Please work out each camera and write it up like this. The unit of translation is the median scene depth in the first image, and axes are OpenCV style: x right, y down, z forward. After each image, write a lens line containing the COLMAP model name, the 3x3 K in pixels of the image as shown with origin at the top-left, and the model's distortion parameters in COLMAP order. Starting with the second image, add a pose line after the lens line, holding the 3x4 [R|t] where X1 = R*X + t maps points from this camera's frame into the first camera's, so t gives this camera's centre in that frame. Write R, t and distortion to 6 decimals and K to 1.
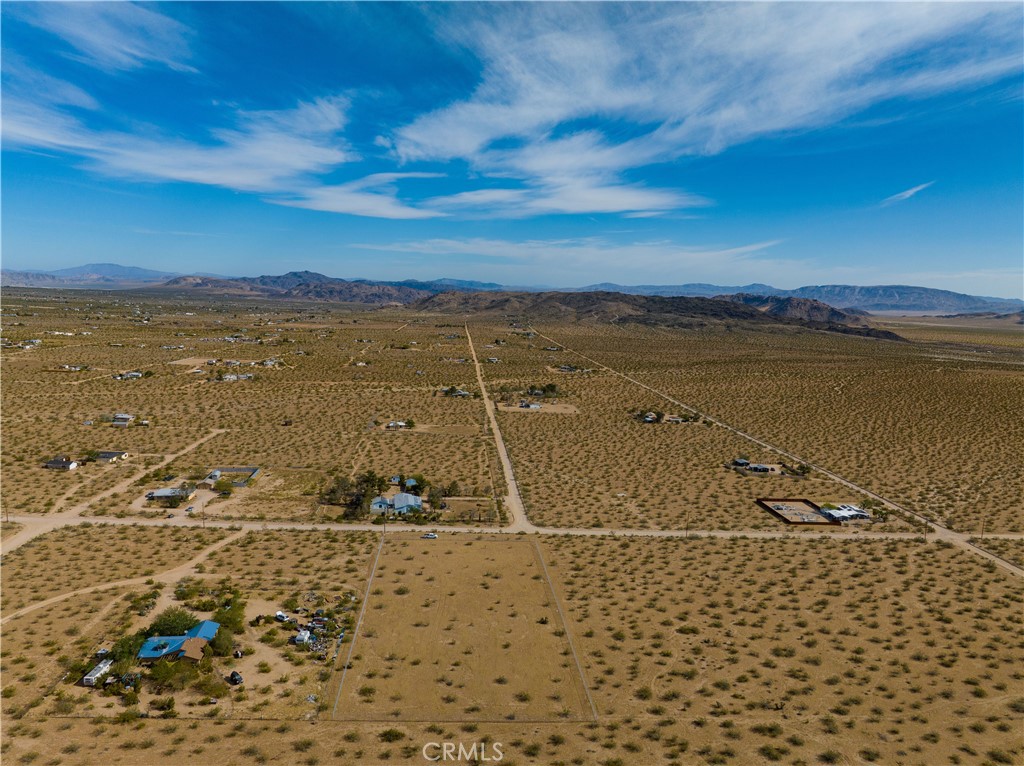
lens RADIAL K [[724.5, 0, 514.1], [0, 724.5, 372.0], [0, 0, 1]] dist [-0.041740, 0.004005]
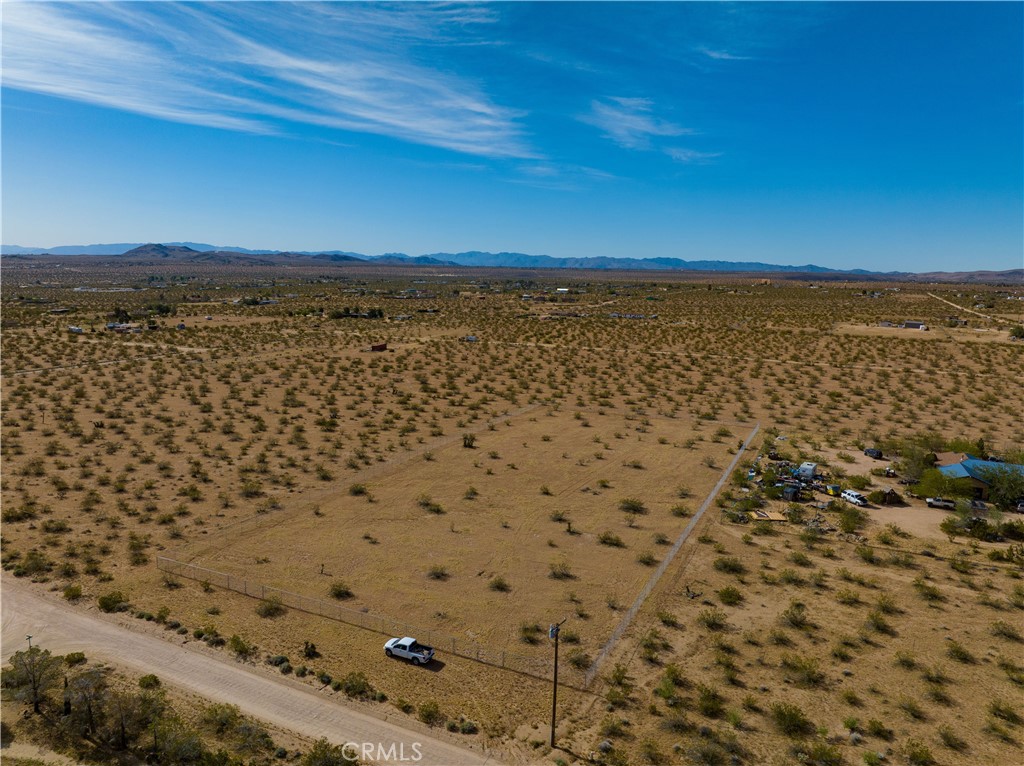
lens RADIAL K [[725.5, 0, 514.6], [0, 725.5, 367.4], [0, 0, 1]] dist [-0.040943, 0.006828]
pose [[-0.857792, -0.131285, 0.496948, -0.281727], [-0.000885, 0.967206, 0.253992, 0.067296], [-0.513996, 0.217432, -0.829778, 1.252369]]
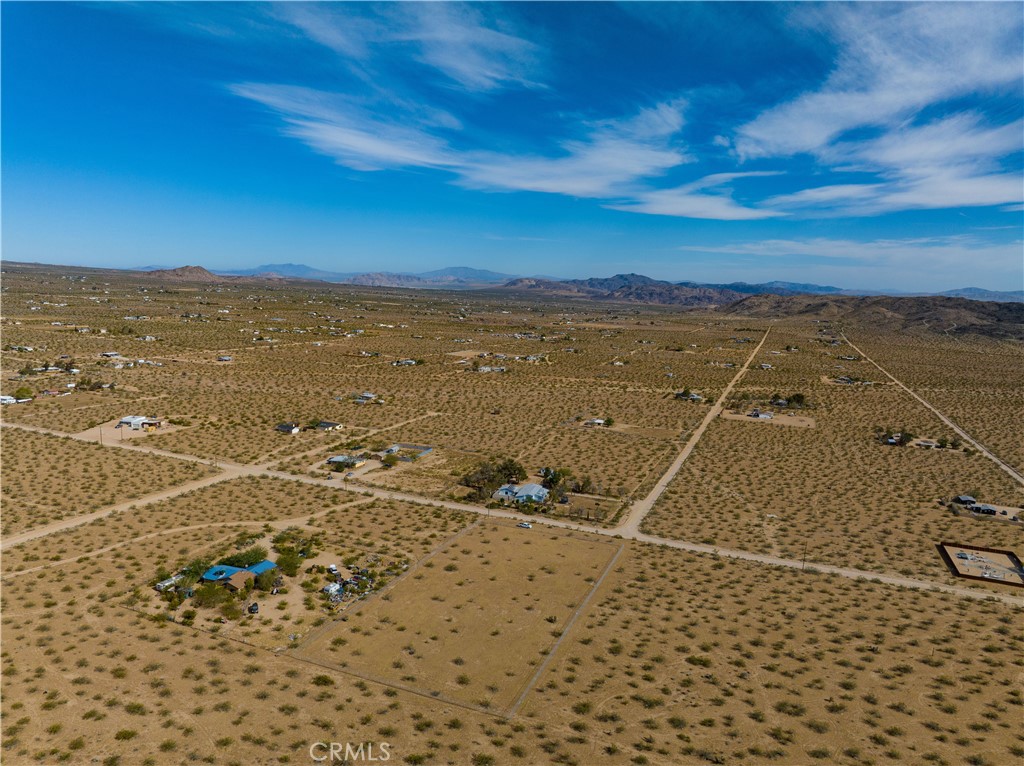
lens RADIAL K [[722.5, 0, 513.6], [0, 722.5, 385.3], [0, 0, 1]] dist [-0.040856, 0.004012]
pose [[0.902283, 0.061506, -0.426734, 0.315481], [-0.055112, 0.998106, 0.027330, 0.000835], [0.427607, -0.001142, 0.903964, 0.069123]]
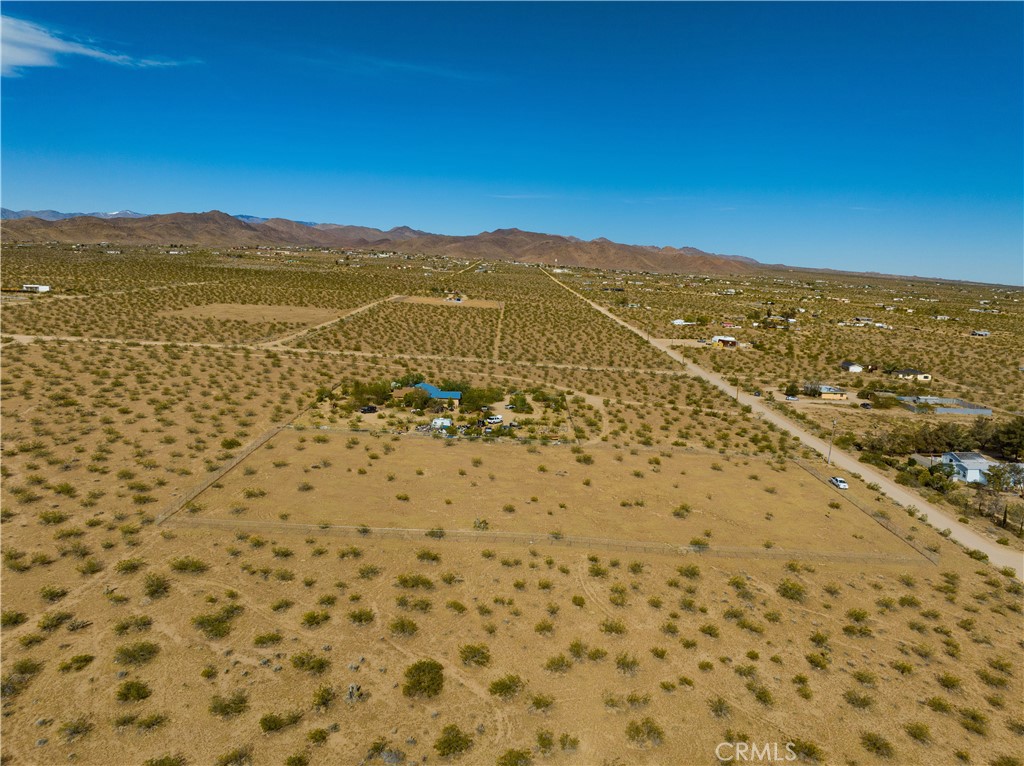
lens RADIAL K [[725.5, 0, 514.6], [0, 725.5, 367.4], [0, 0, 1]] dist [-0.040943, 0.006828]
pose [[-0.074554, 0.101302, -0.992058, 0.458802], [-0.162172, 0.980352, 0.112294, 0.129857], [0.983942, 0.169256, -0.056661, 0.828218]]
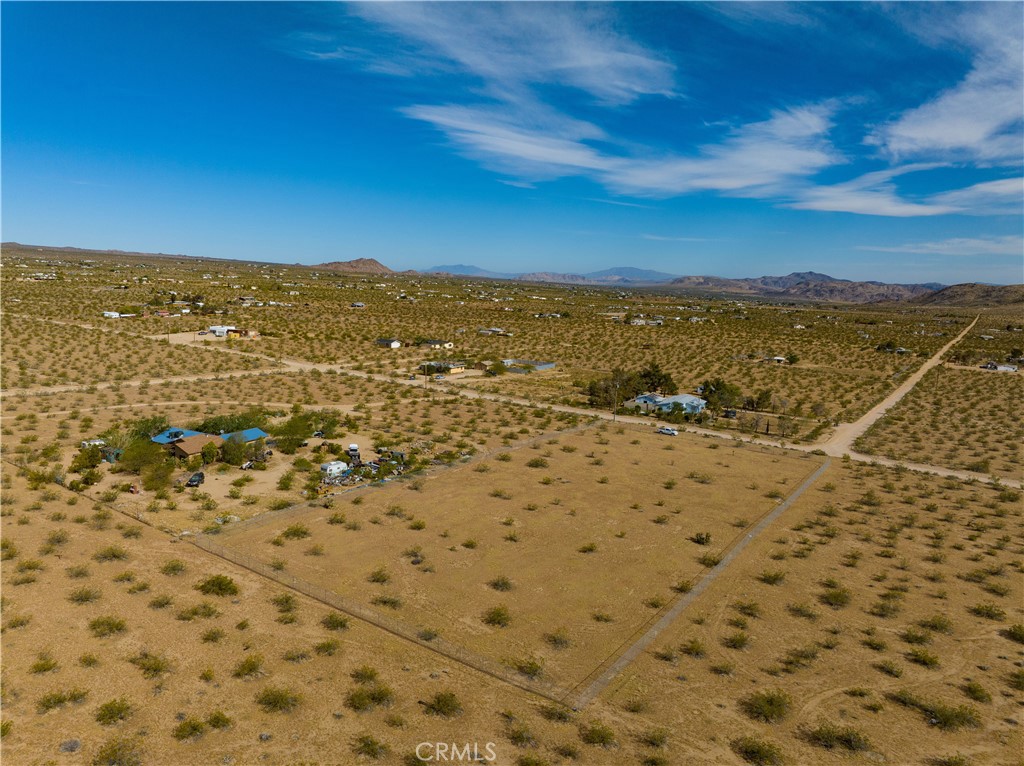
lens RADIAL K [[722.5, 0, 513.6], [0, 722.5, 385.3], [0, 0, 1]] dist [-0.040856, 0.004012]
pose [[0.782753, 0.087936, -0.616089, 0.195193], [-0.080223, 0.995965, 0.040232, 0.180371], [0.617140, 0.017933, 0.786649, 0.405951]]
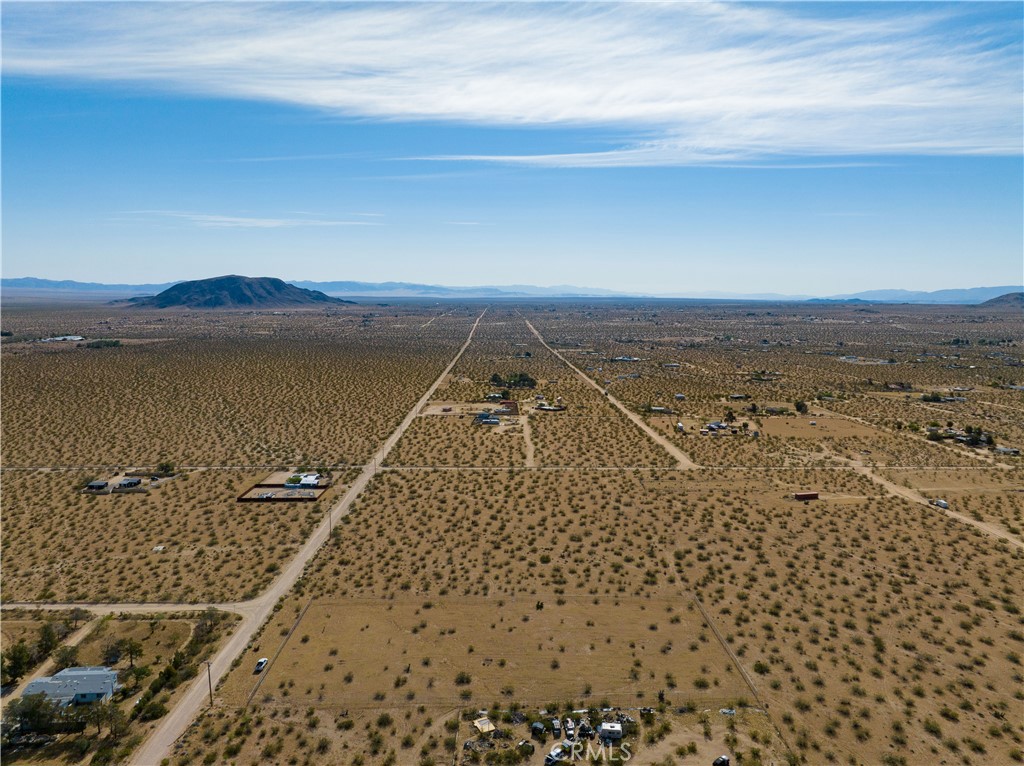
lens RADIAL K [[722.5, 0, 513.6], [0, 722.5, 385.3], [0, 0, 1]] dist [-0.040856, 0.004012]
pose [[0.071027, -0.164643, 0.983793, -0.756556], [0.107430, 0.981809, 0.156555, -0.112540], [-0.991672, 0.094569, 0.087422, 0.731358]]
